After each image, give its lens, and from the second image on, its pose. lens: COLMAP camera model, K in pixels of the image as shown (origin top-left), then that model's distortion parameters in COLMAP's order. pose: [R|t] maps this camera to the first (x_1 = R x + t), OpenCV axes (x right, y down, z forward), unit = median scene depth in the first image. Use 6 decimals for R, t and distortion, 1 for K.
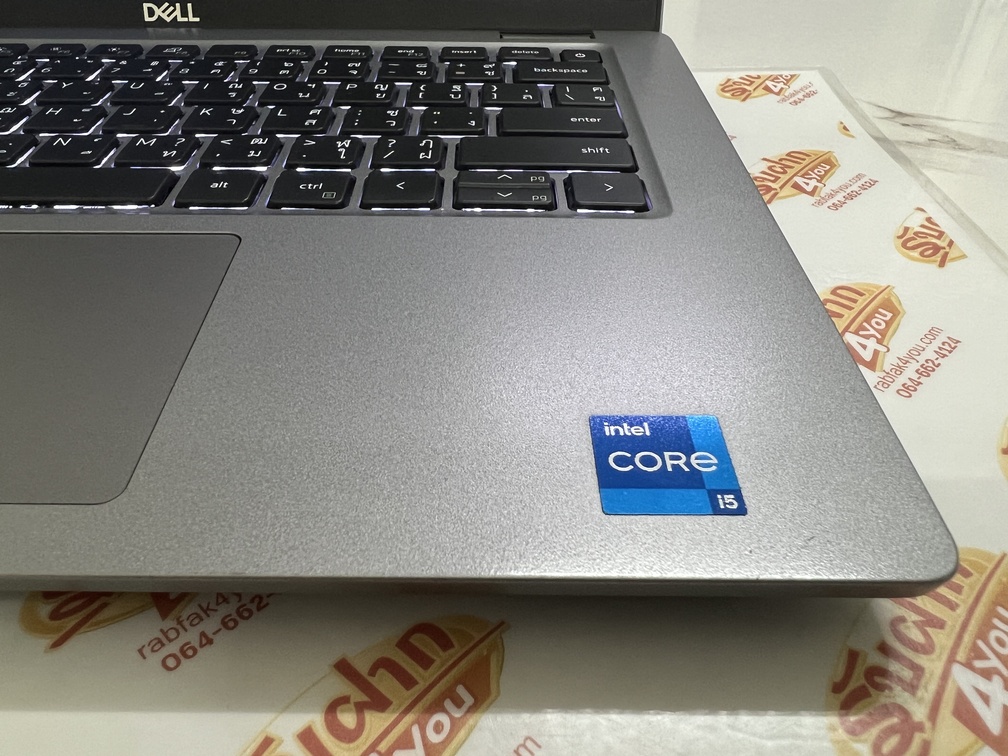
lens RADIAL K [[770.9, 0, 497.2], [0, 770.9, 387.4], [0, 0, 1]] dist [0.019207, -0.037687]
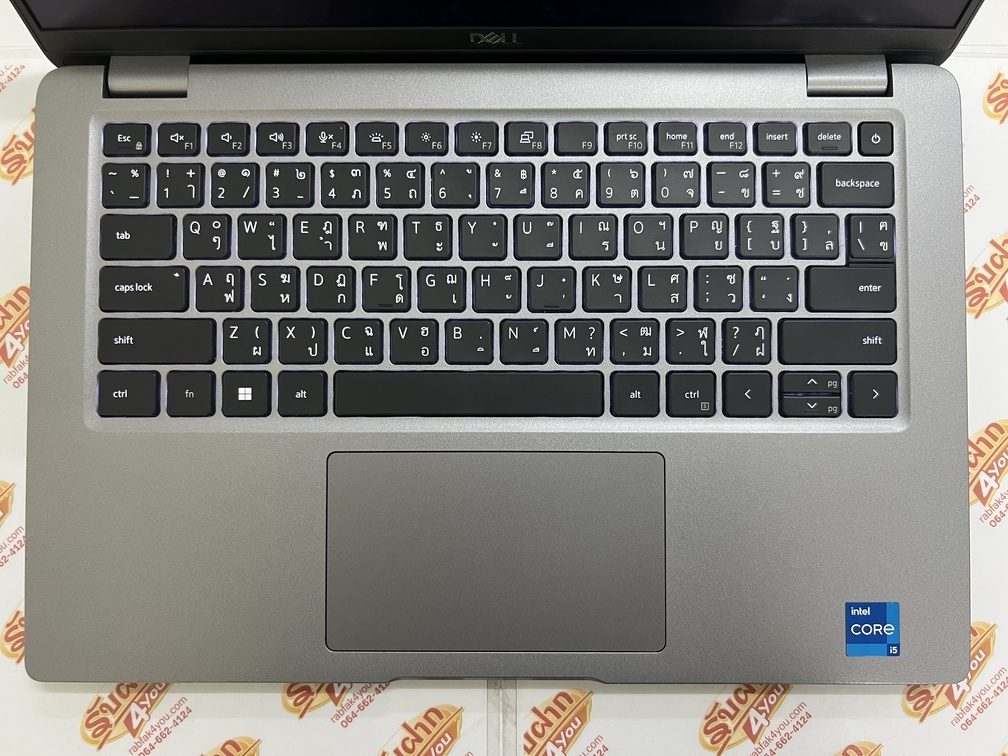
lens RADIAL K [[770.9, 0, 521.5], [0, 770.9, 415.2], [0, 0, 1]] dist [0.019207, -0.037687]
pose [[0.999979, 0.006078, -0.002326, -0.477882], [-0.002330, 0.668135, 0.744036, -1.152737], [0.006076, -0.744015, 0.668135, -0.090988]]
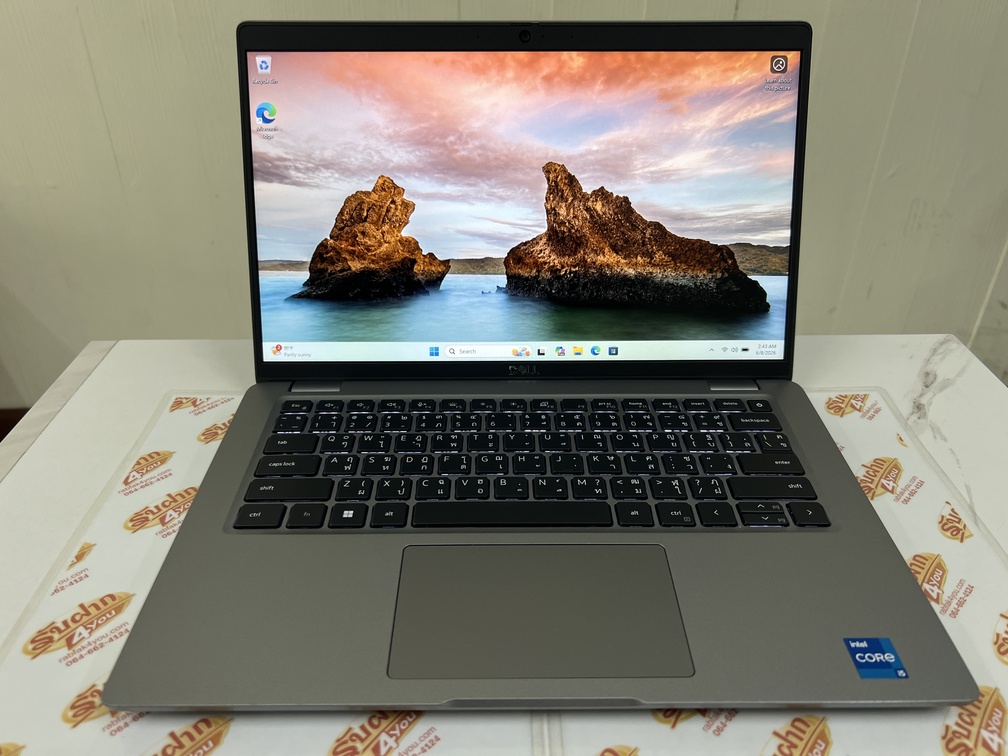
lens RADIAL K [[770.9, 0, 517.0], [0, 770.9, 385.5], [0, 0, 1]] dist [0.019207, -0.037687]
pose [[0.999884, -0.005117, 0.014332, -0.581990], [0.006874, 0.992091, -0.125333, -0.281137], [-0.013577, 0.125417, 0.992011, -0.985245]]
